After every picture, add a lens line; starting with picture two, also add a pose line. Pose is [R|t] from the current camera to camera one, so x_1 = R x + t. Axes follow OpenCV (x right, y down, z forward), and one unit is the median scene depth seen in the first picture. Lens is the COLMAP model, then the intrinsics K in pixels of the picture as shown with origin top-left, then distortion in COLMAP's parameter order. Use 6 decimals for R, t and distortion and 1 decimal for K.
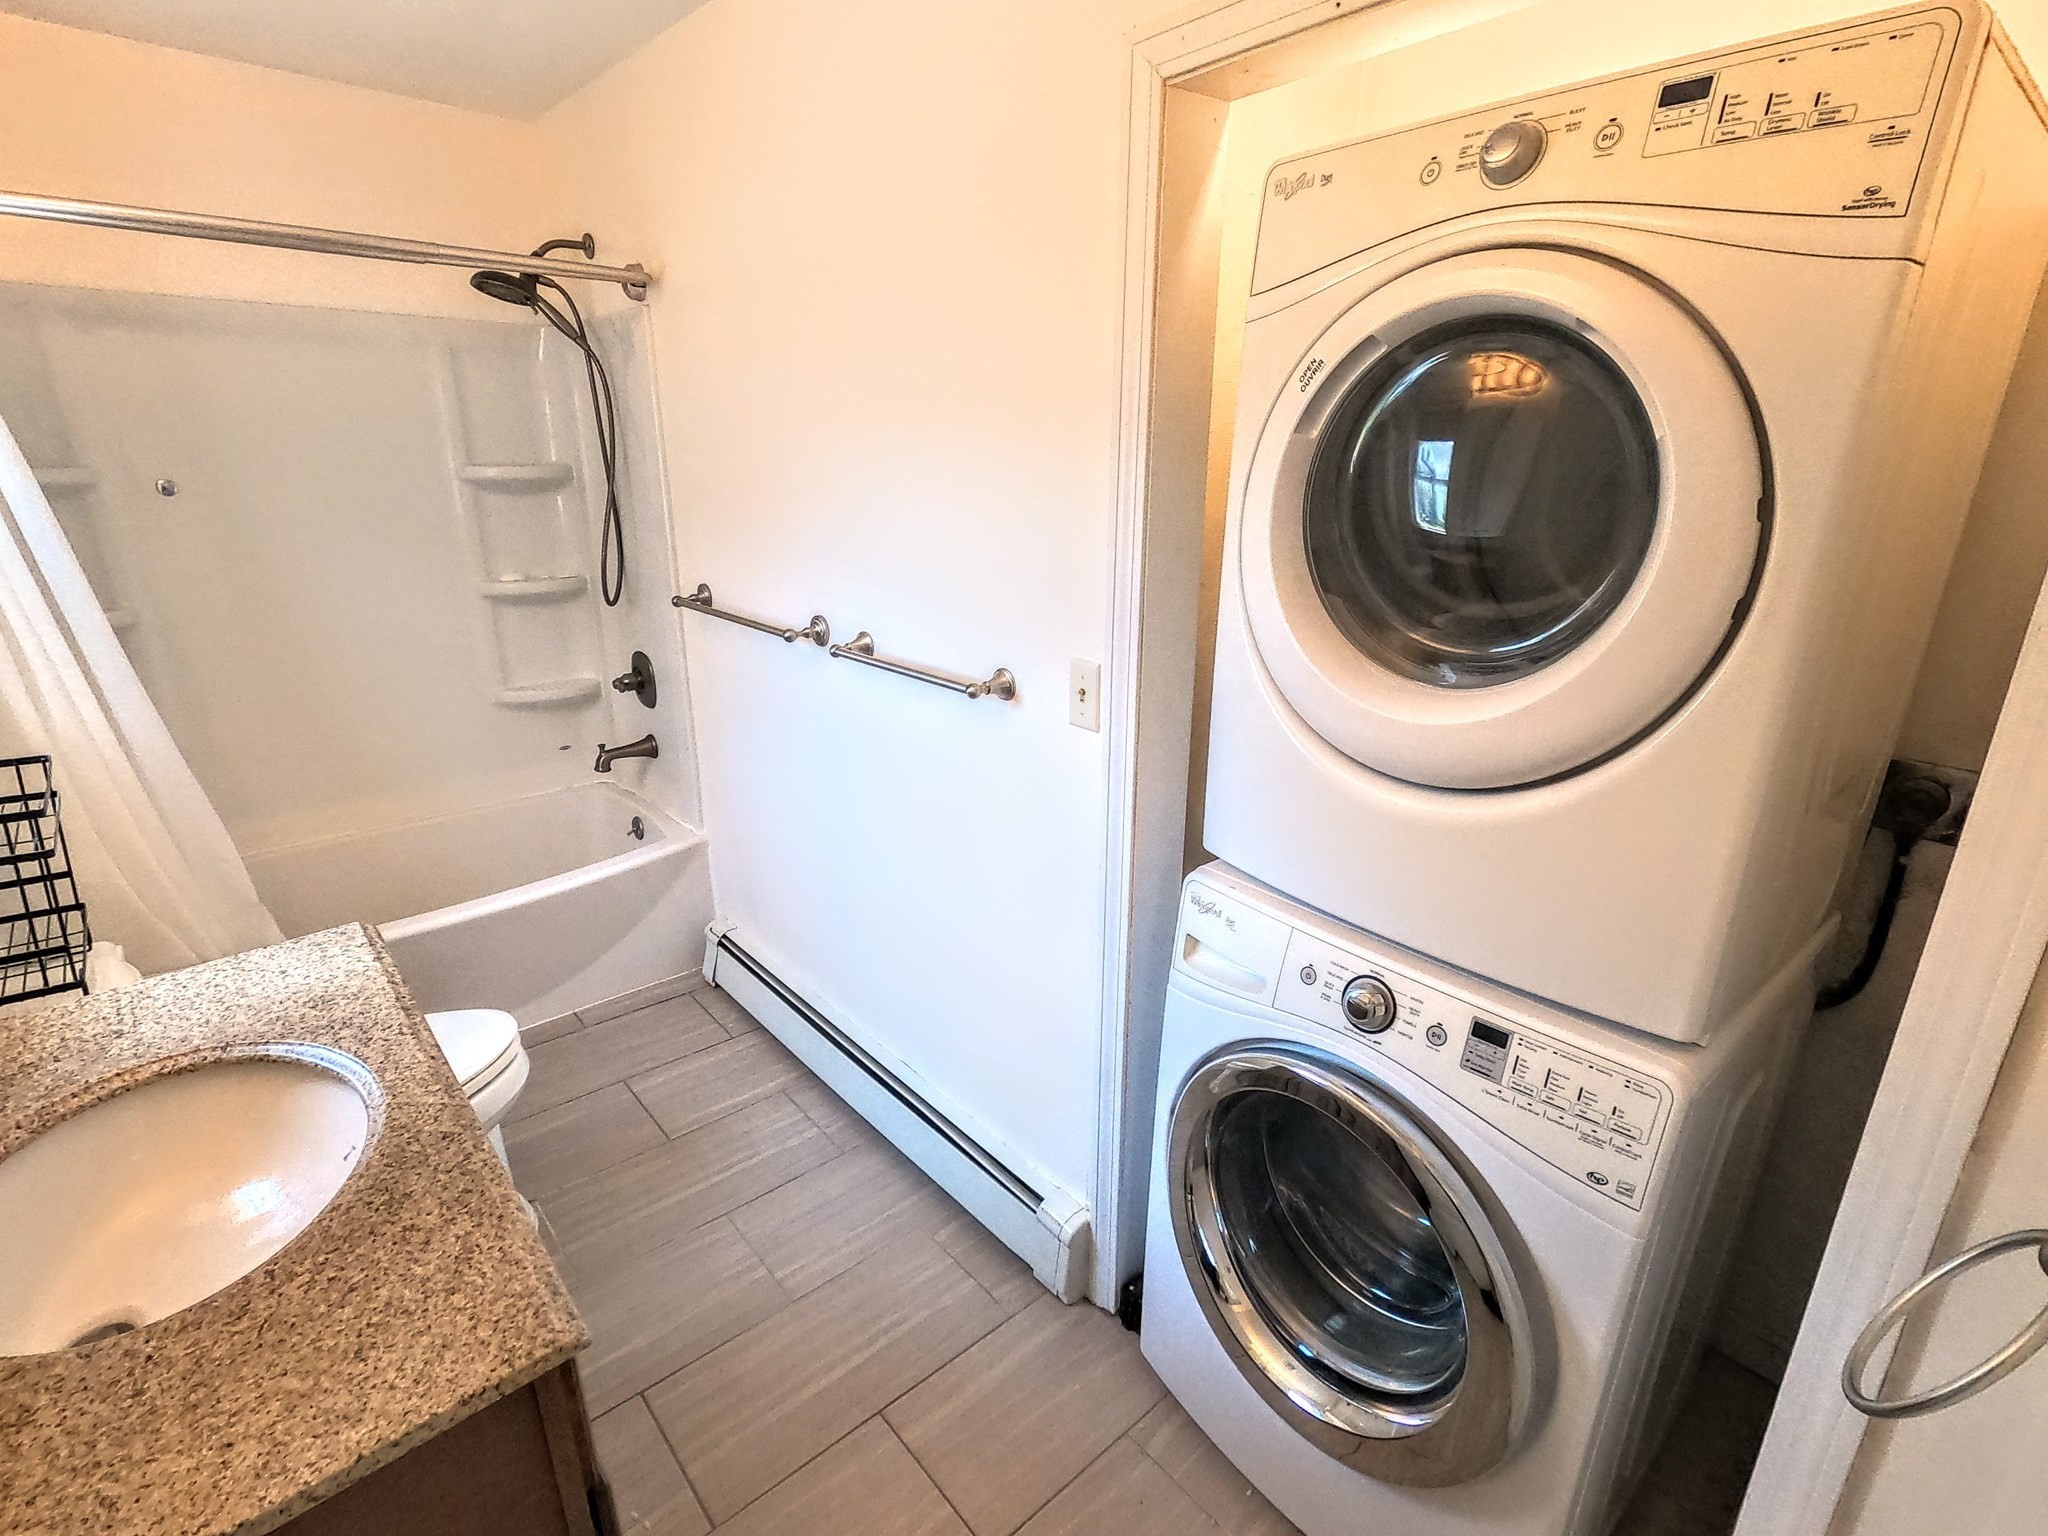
lens RADIAL K [[980.7, 0, 1024.0], [0, 980.7, 768.0], [0, 0, 1]] dist [0.001316, 0.000880]
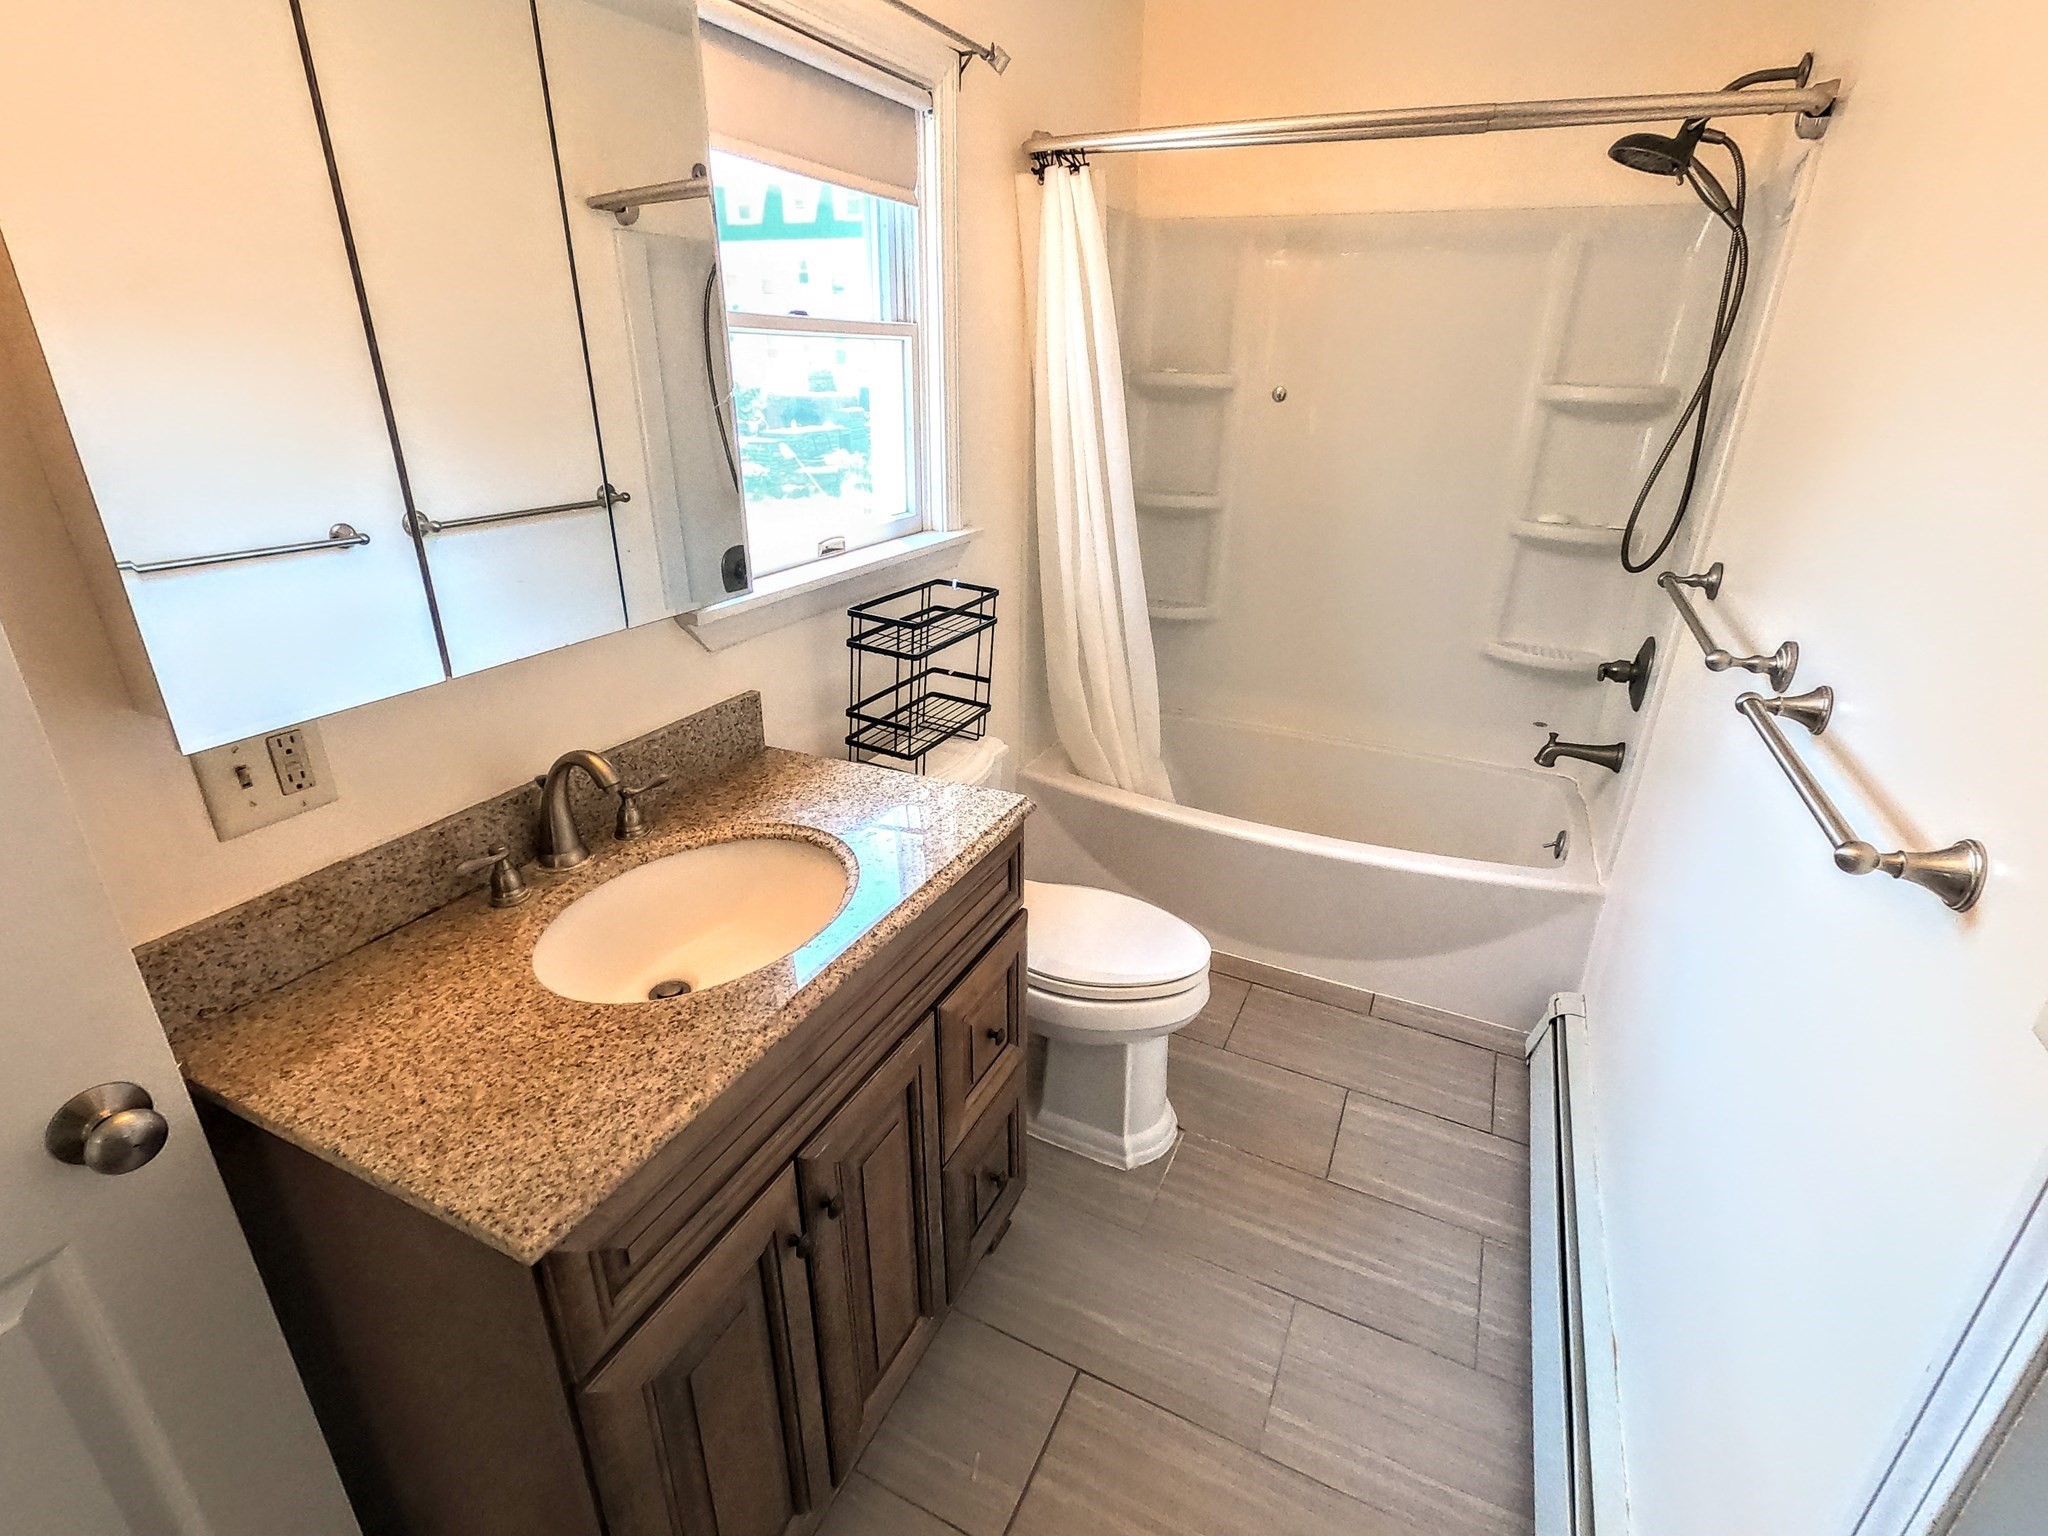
lens RADIAL K [[980.7, 0, 1024.0], [0, 980.7, 768.0], [0, 0, 1]] dist [0.001316, 0.000880]
pose [[0.397447, 0.357983, -0.844916, 0.112215], [-0.307597, 0.919467, 0.244877, -0.069959], [0.864534, 0.162568, 0.475554, 0.256726]]
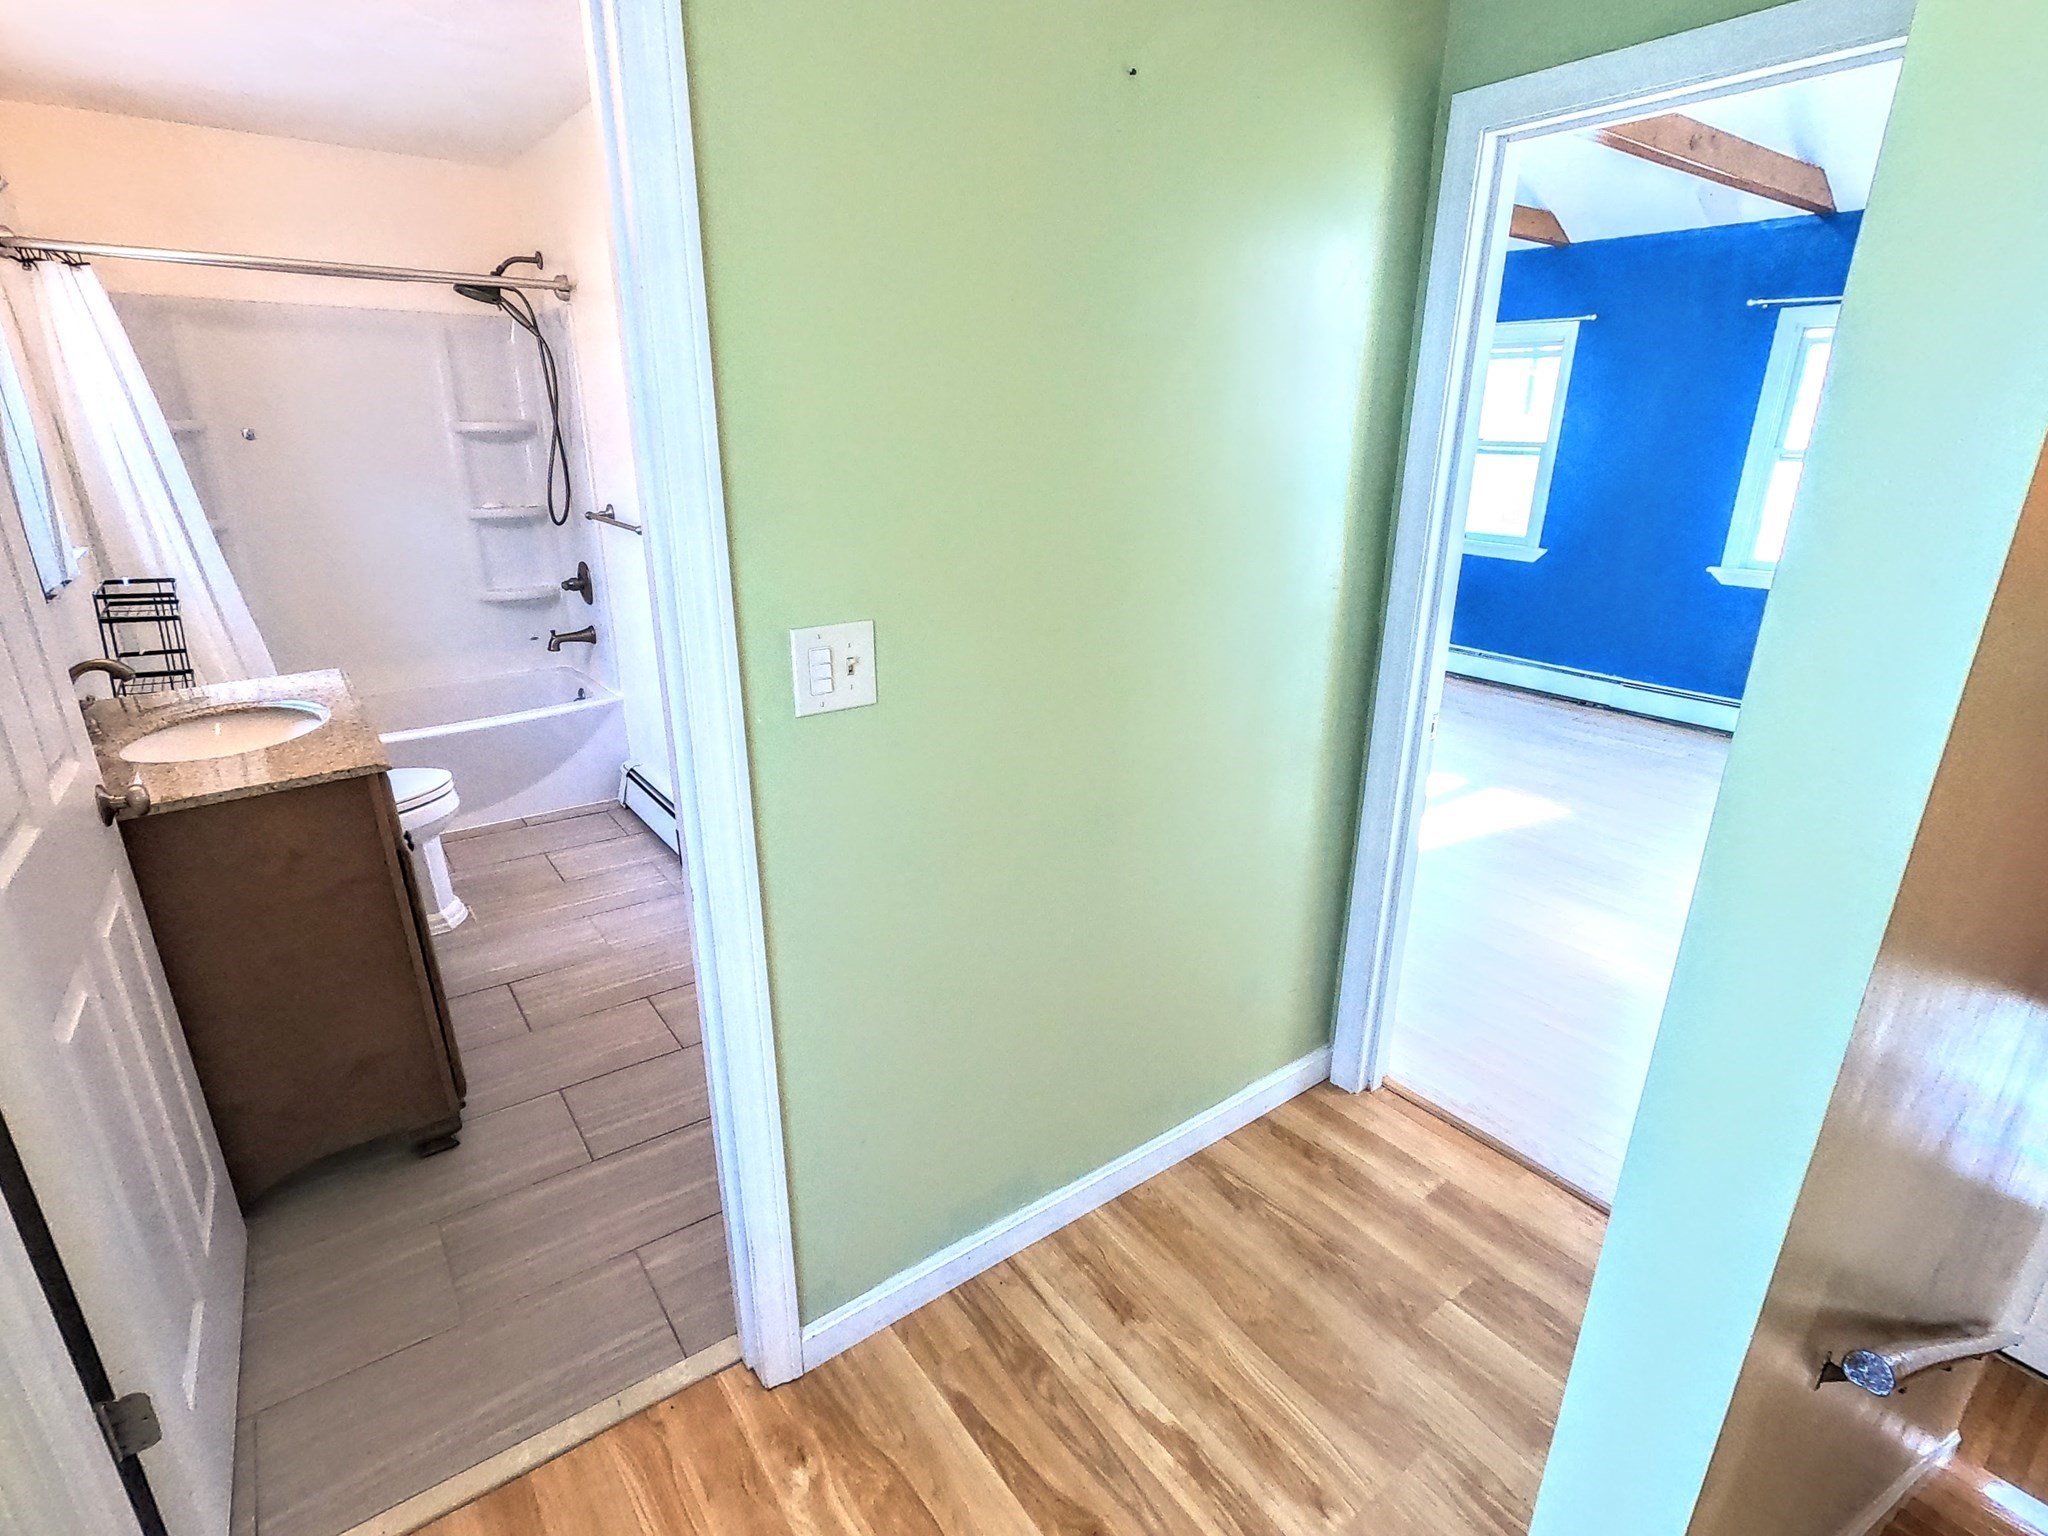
lens RADIAL K [[1021.1, 0, 1024.0], [0, 1021.1, 768.0], [0, 0, 1]] dist [-0.000471, 0.001744]
pose [[0.996584, 0.024234, -0.078953, 0.367653], [-0.023650, 0.999686, 0.008317, 0.154917], [0.079130, -0.006421, 0.996844, -0.384698]]
